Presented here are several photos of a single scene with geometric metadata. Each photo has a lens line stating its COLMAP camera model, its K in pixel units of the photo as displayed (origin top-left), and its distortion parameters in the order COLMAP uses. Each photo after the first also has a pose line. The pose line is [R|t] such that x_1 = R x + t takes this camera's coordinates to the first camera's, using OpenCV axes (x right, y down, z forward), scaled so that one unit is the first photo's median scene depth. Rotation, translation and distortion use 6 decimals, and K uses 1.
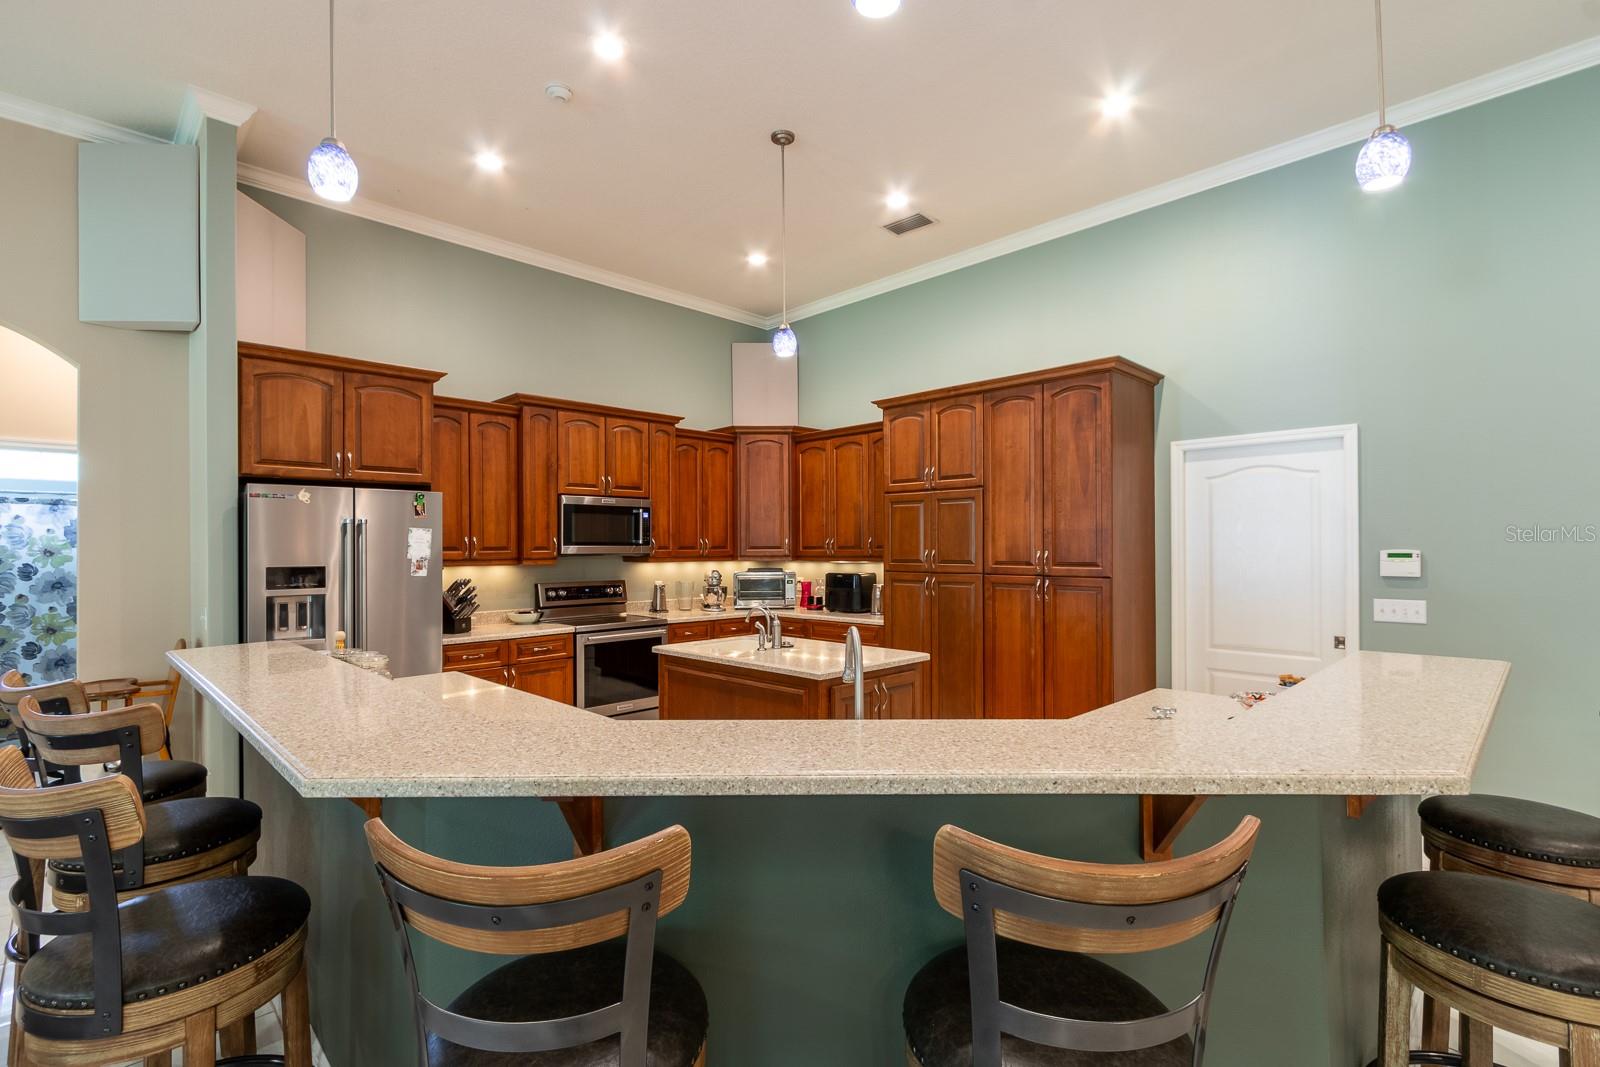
lens RADIAL K [[715.4, 0, 745.0], [0, 715.4, 545.0], [0, 0, 1]] dist [0.002871, 0.000433]
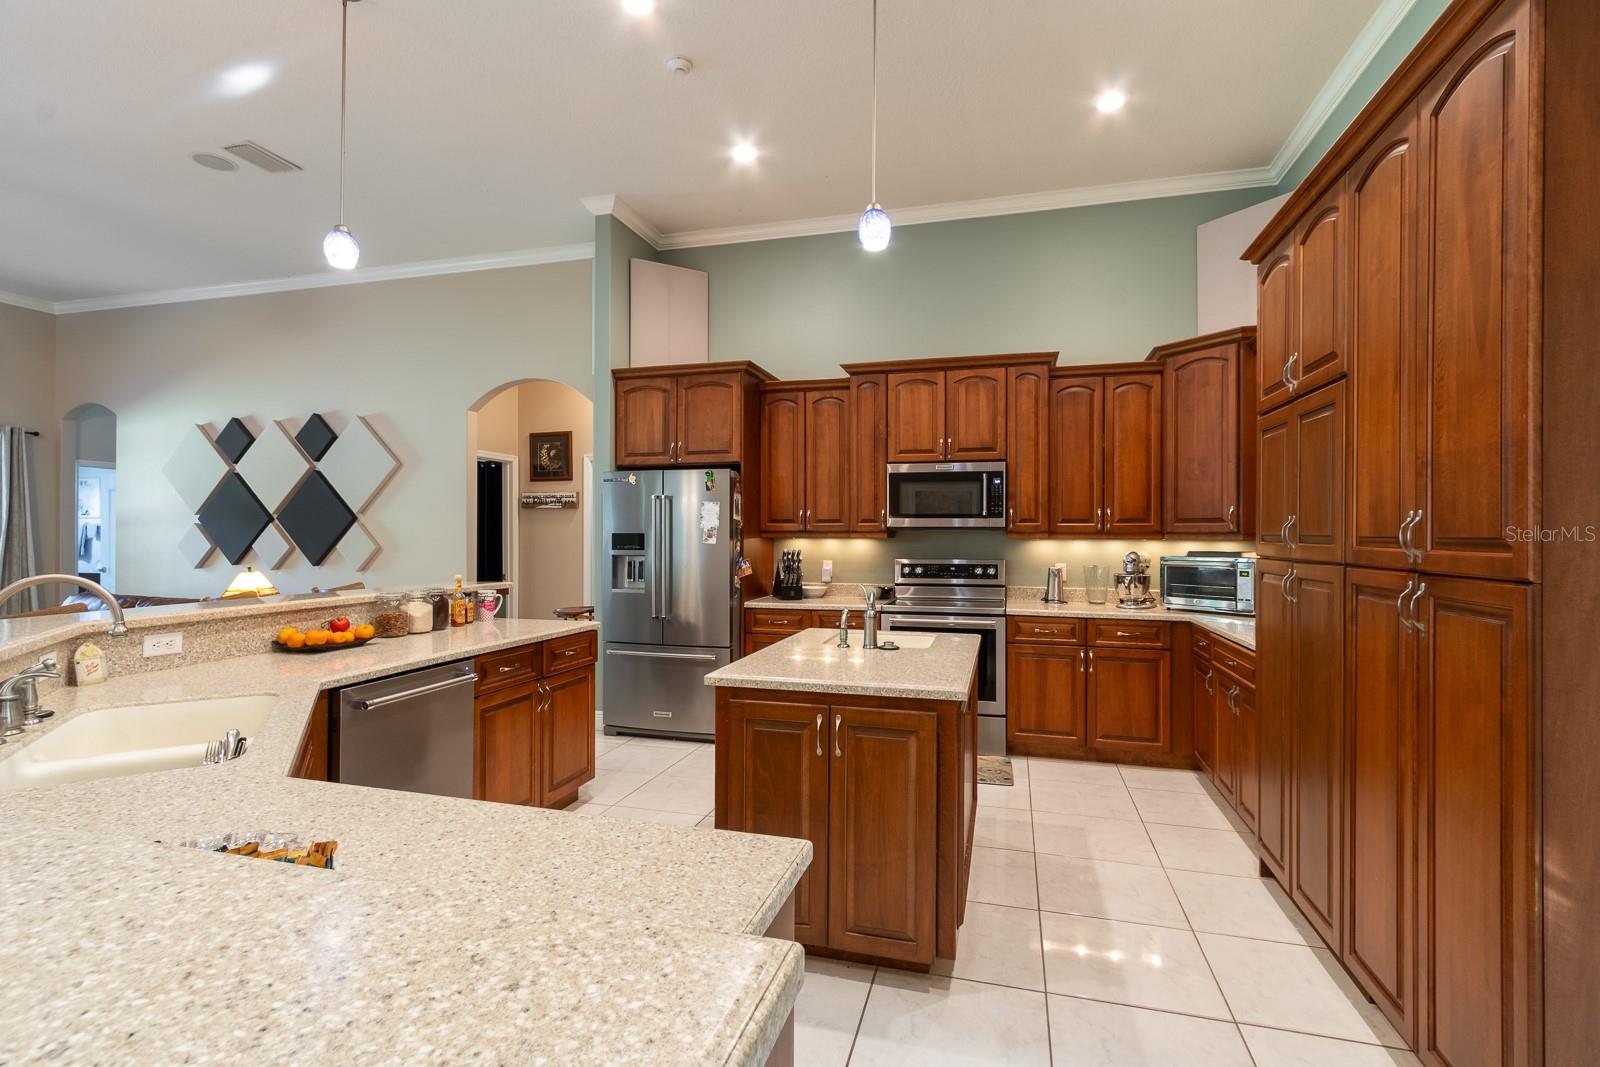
lens RADIAL K [[715.4, 0, 844.2], [0, 715.4, 530.6], [0, 0, 1]] dist [0.002871, 0.000433]
pose [[0.551892, 0.001437, -0.833914, 0.533521], [-0.002527, 0.999997, 0.000051, 0.018977], [0.833911, 0.002079, 0.551894, 0.475093]]
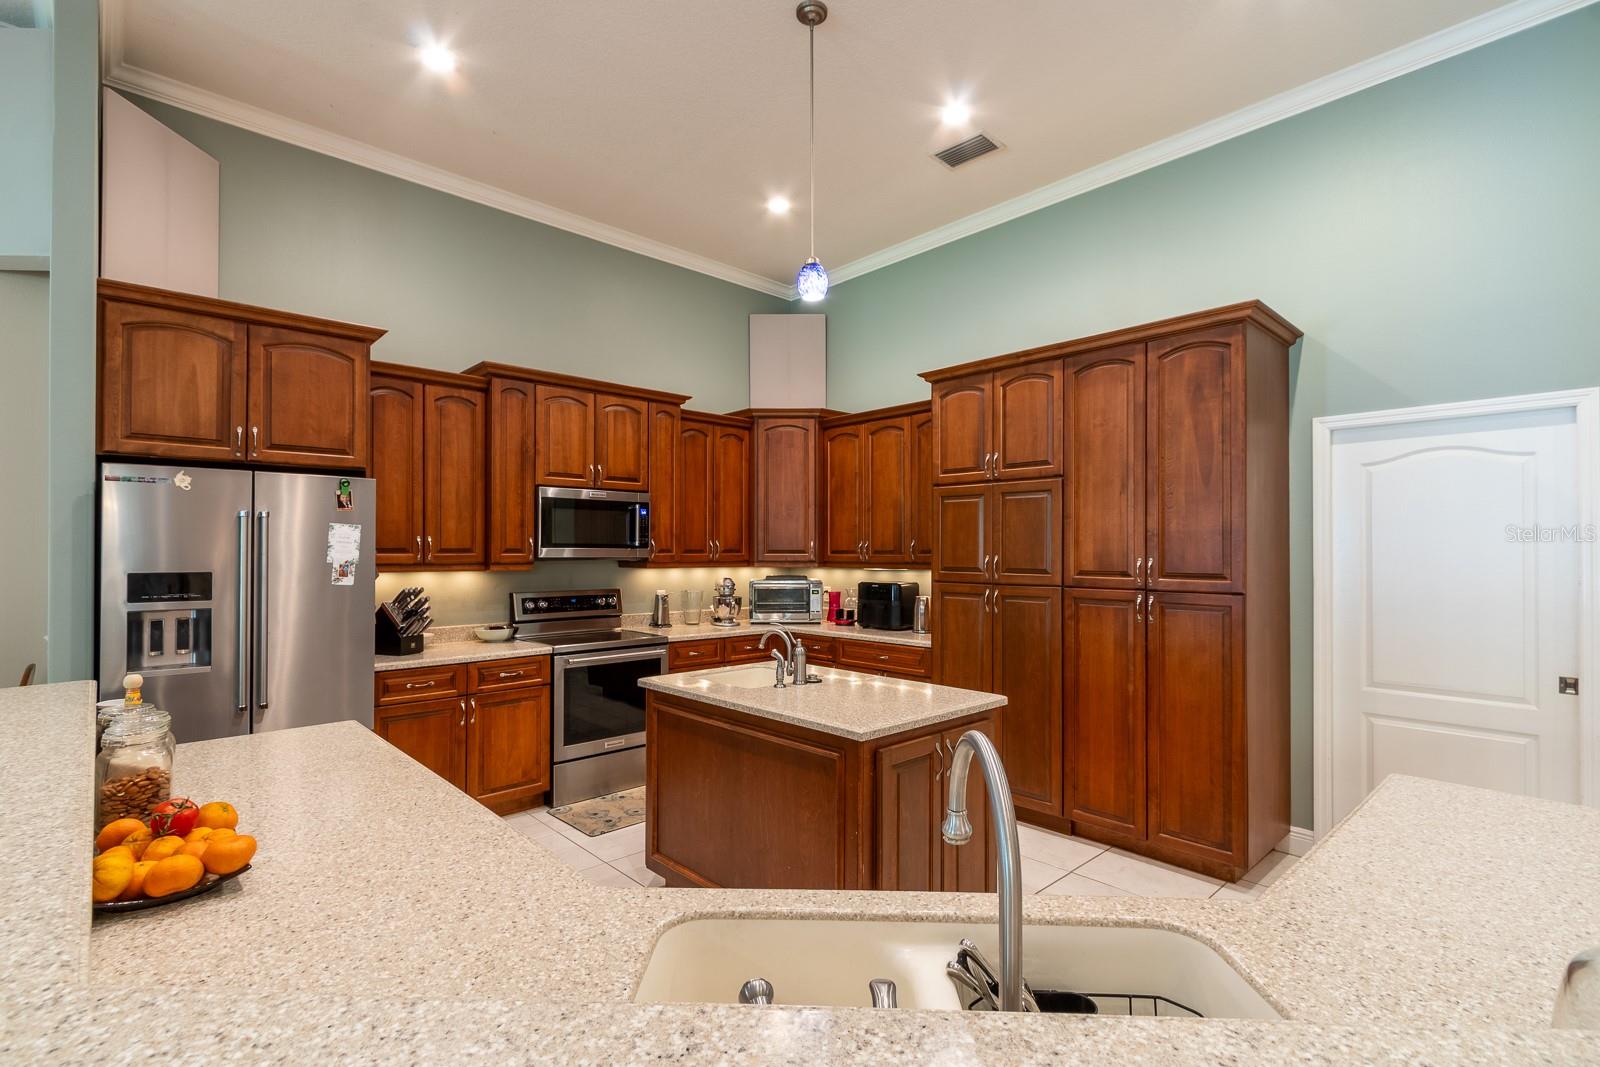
lens RADIAL K [[715.4, 0, 745.4], [0, 715.4, 543.4], [0, 0, 1]] dist [0.002871, 0.000433]
pose [[0.999476, 0.006015, -0.031816, 0.008328], [-0.006241, 0.999956, -0.007005, 0.000379], [0.031773, 0.007200, 0.999469, 0.199237]]
